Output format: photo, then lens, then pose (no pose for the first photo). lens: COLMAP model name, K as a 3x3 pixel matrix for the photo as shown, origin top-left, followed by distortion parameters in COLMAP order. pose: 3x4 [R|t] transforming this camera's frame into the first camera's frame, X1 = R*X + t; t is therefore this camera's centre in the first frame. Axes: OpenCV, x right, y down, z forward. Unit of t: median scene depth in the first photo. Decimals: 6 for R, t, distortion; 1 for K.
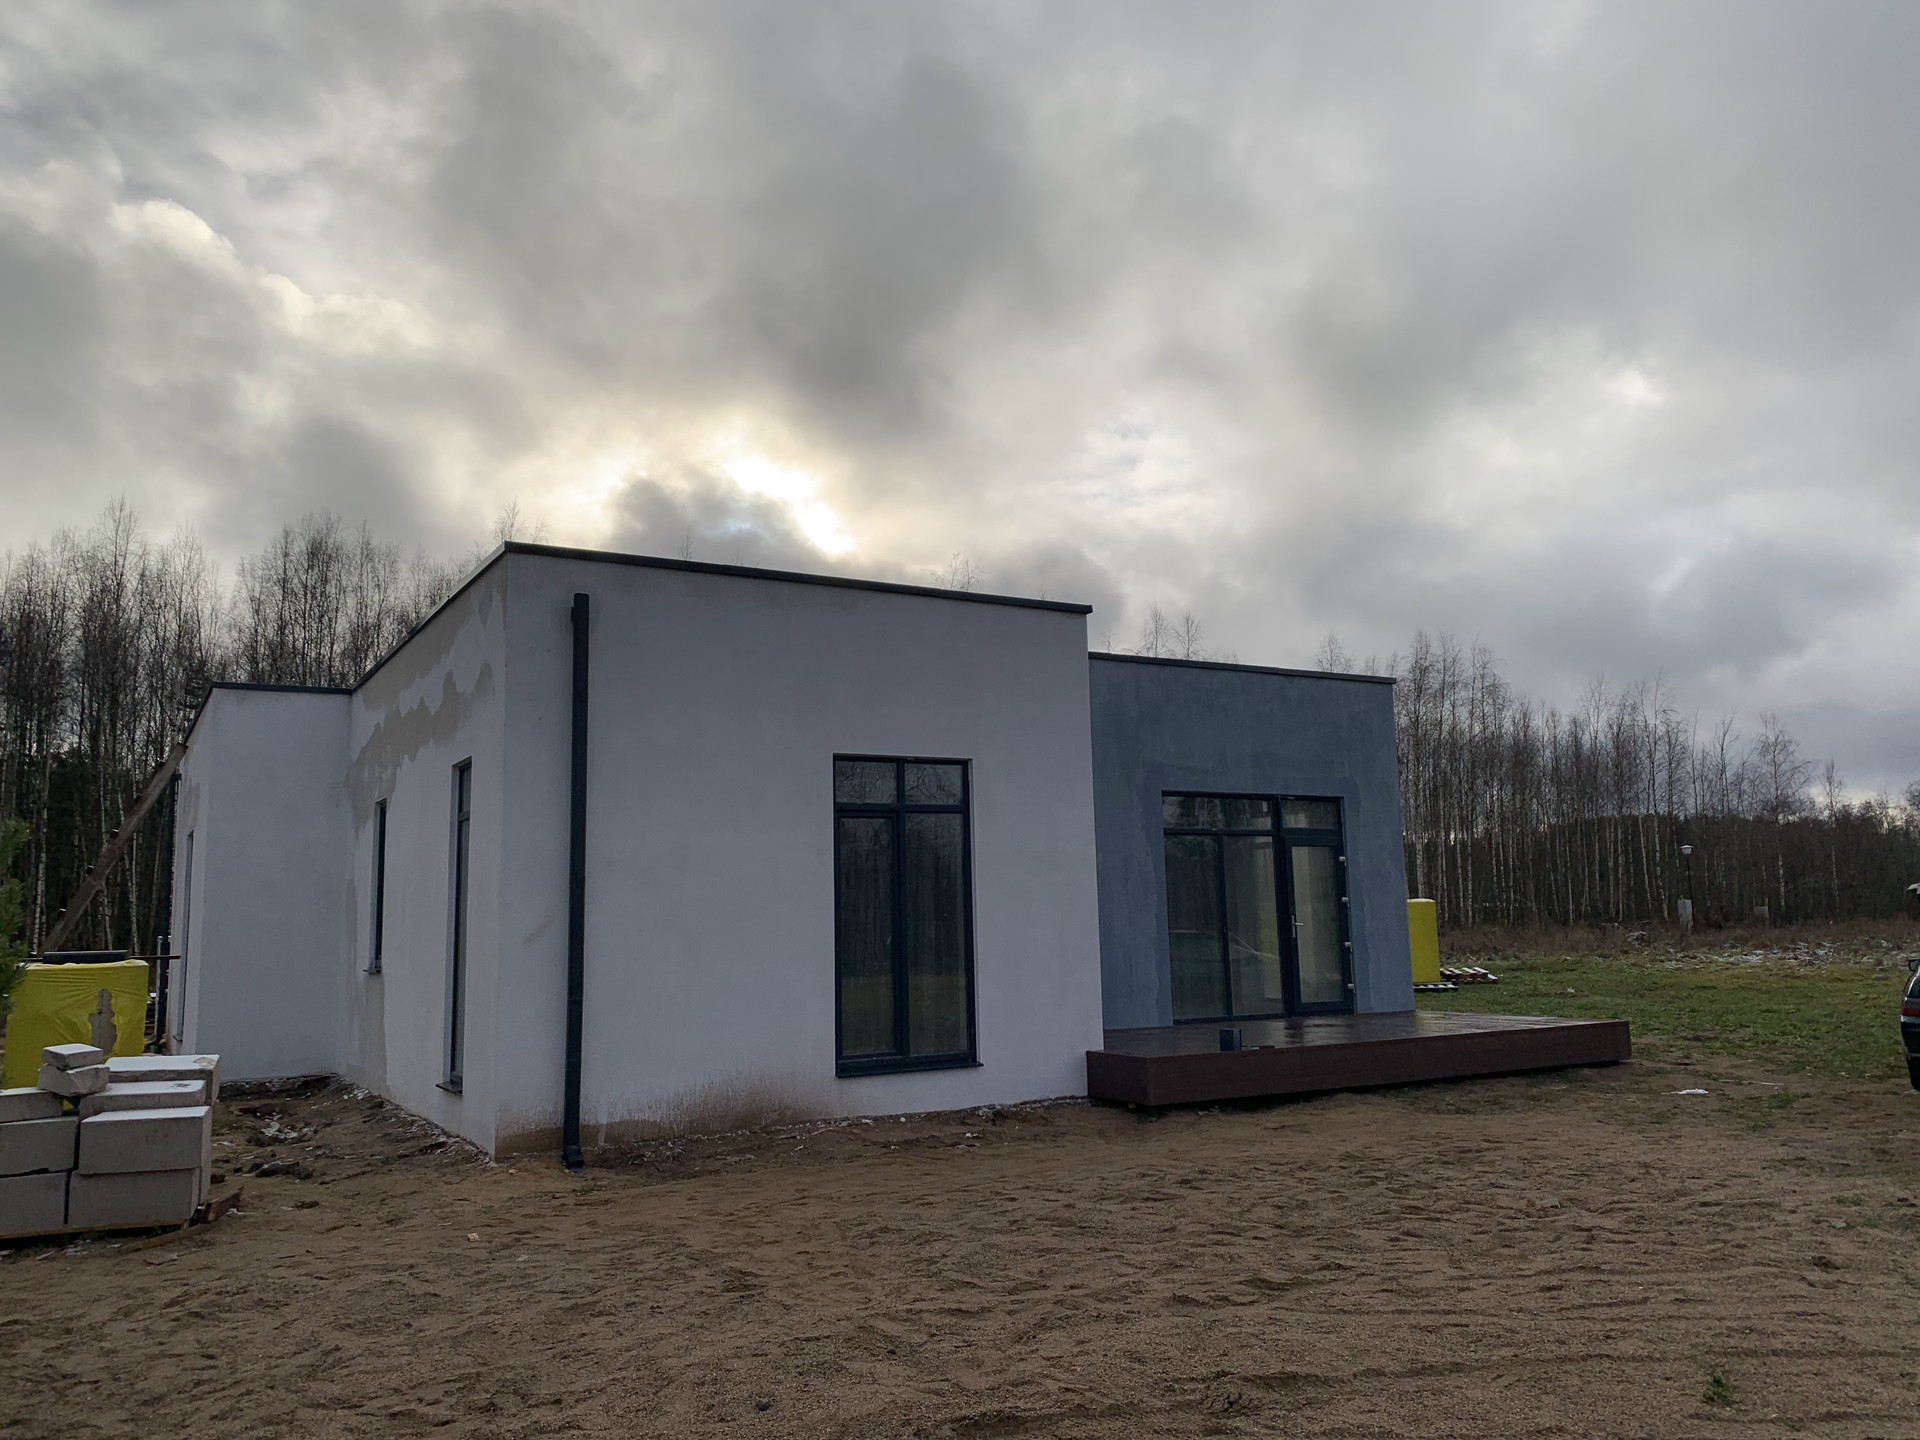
lens RADIAL K [[1459.6, 0, 951.2], [0, 1459.6, 707.9], [0, 0, 1]] dist [0.063160, -0.080156]
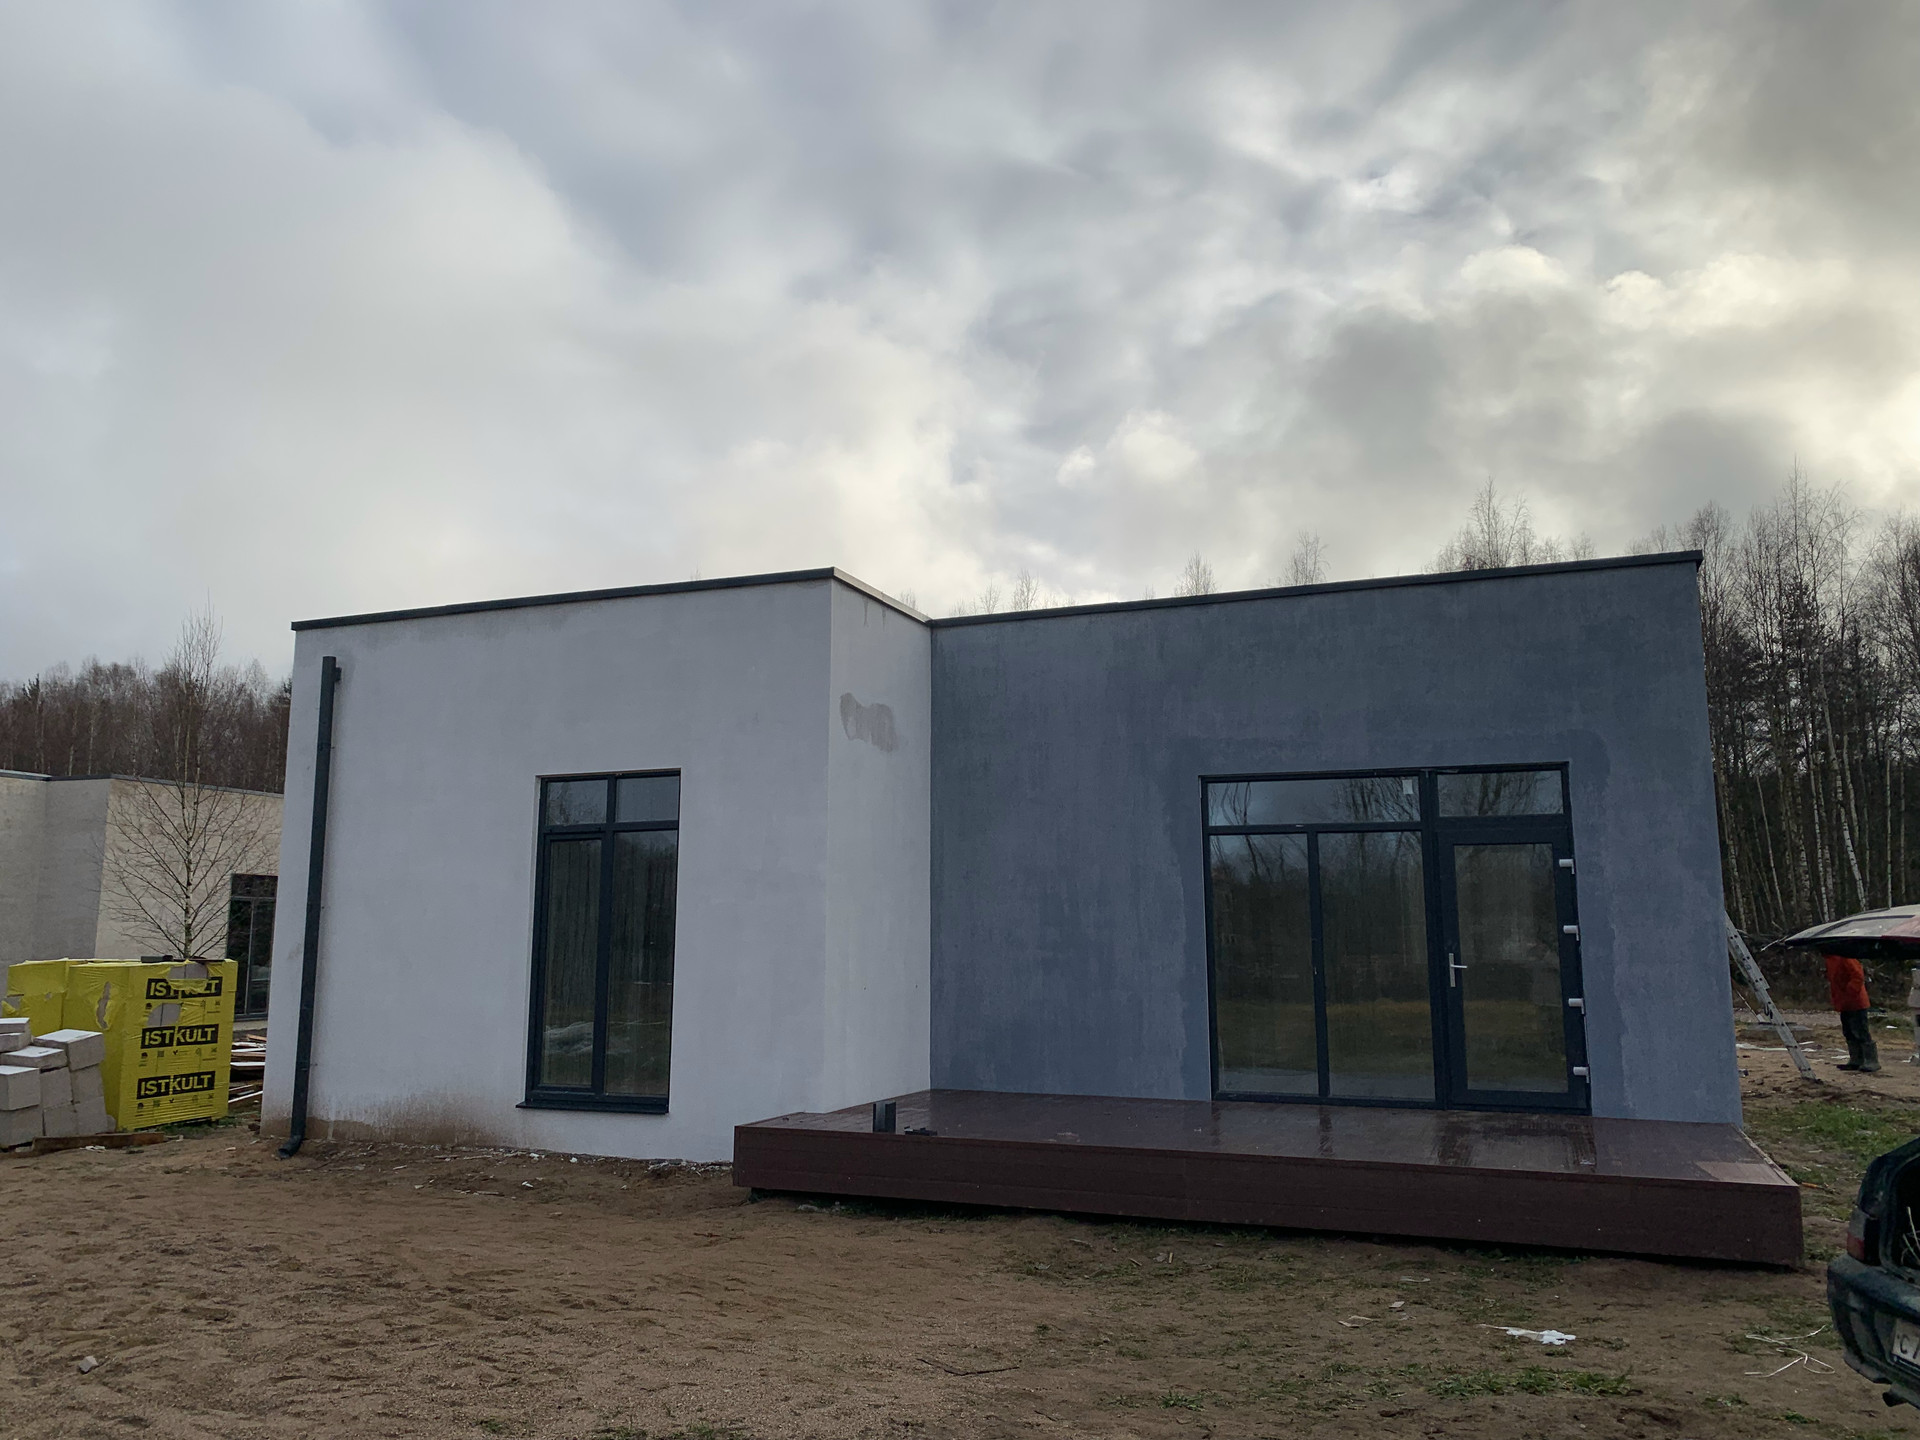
lens RADIAL K [[1459.6, 0, 967.9], [0, 1459.6, 709.9], [0, 0, 1]] dist [0.063160, -0.080156]
pose [[0.615631, -0.100404, -0.781612, 0.848432], [0.100122, 0.993778, -0.048798, 0.062403], [0.781648, -0.048214, 0.621853, 0.596272]]
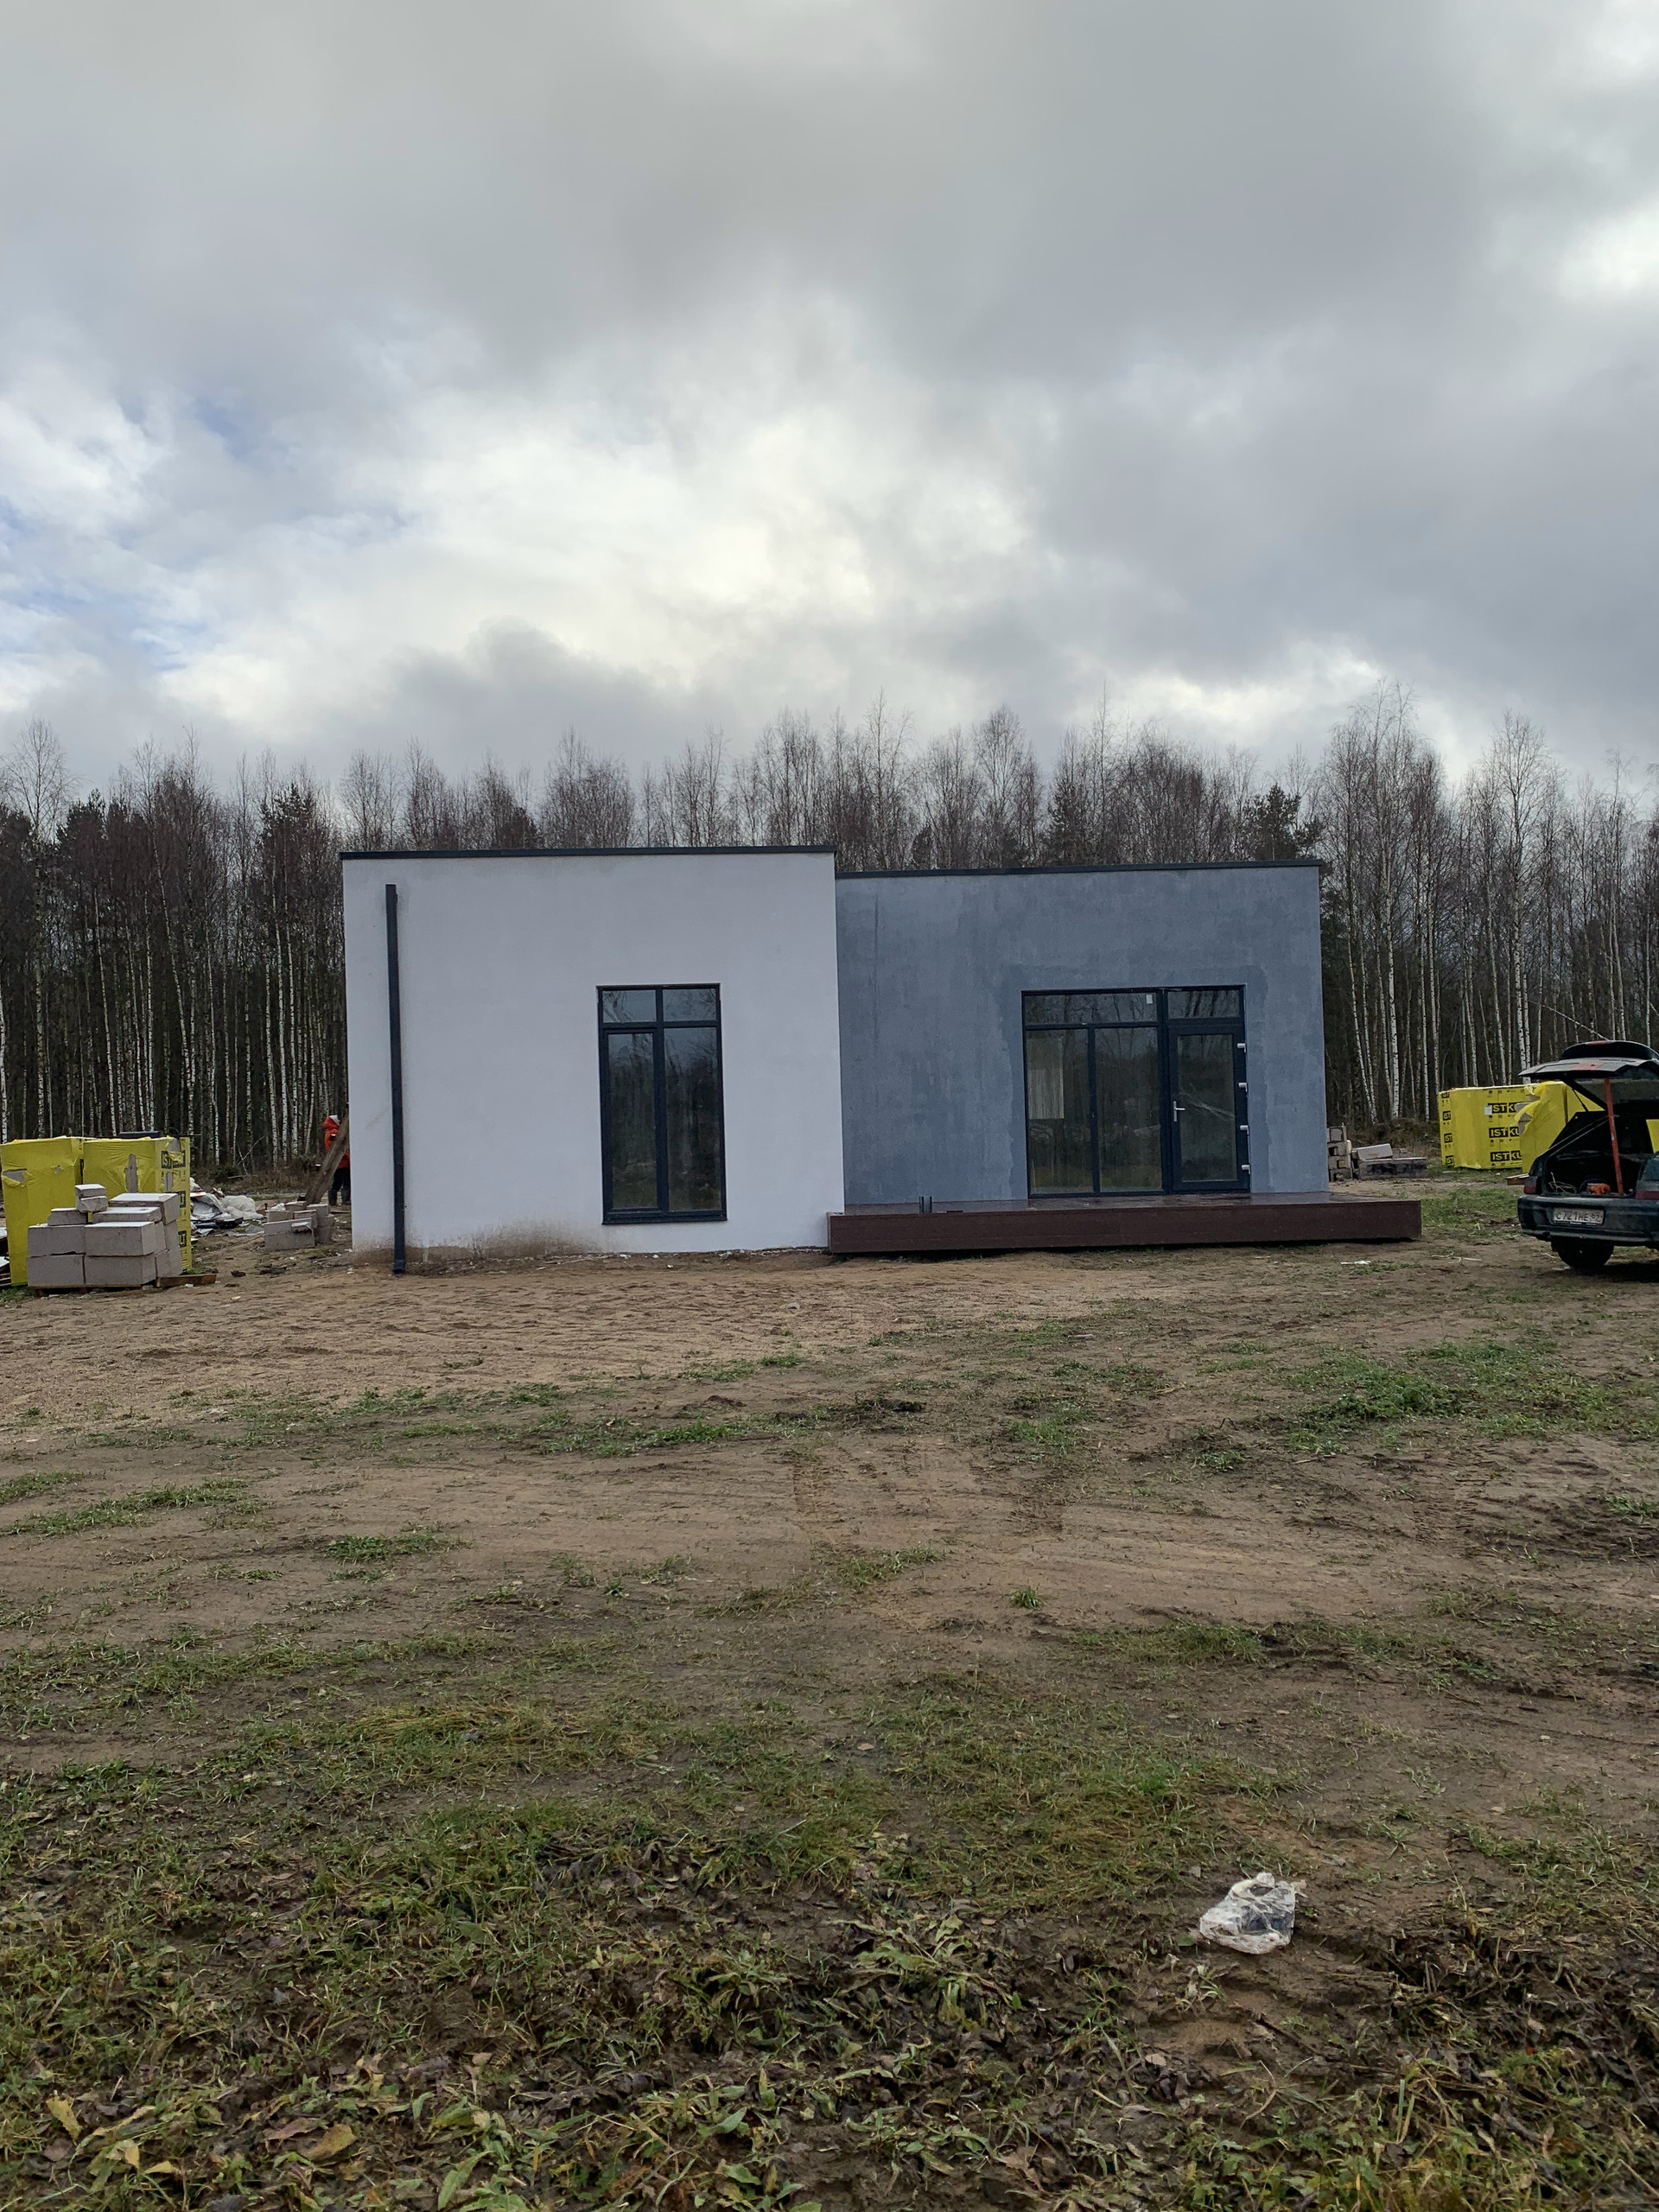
lens RADIAL K [[1681.5, 0, 846.5], [0, 1681.5, 1101.0], [0, 0, 1]] dist [0.063160, -0.080156]
pose [[0.890357, -0.009441, -0.455166, 0.788945], [0.073787, 0.989559, 0.123810, -0.036581], [0.449245, -0.143820, 0.881757, -0.248952]]
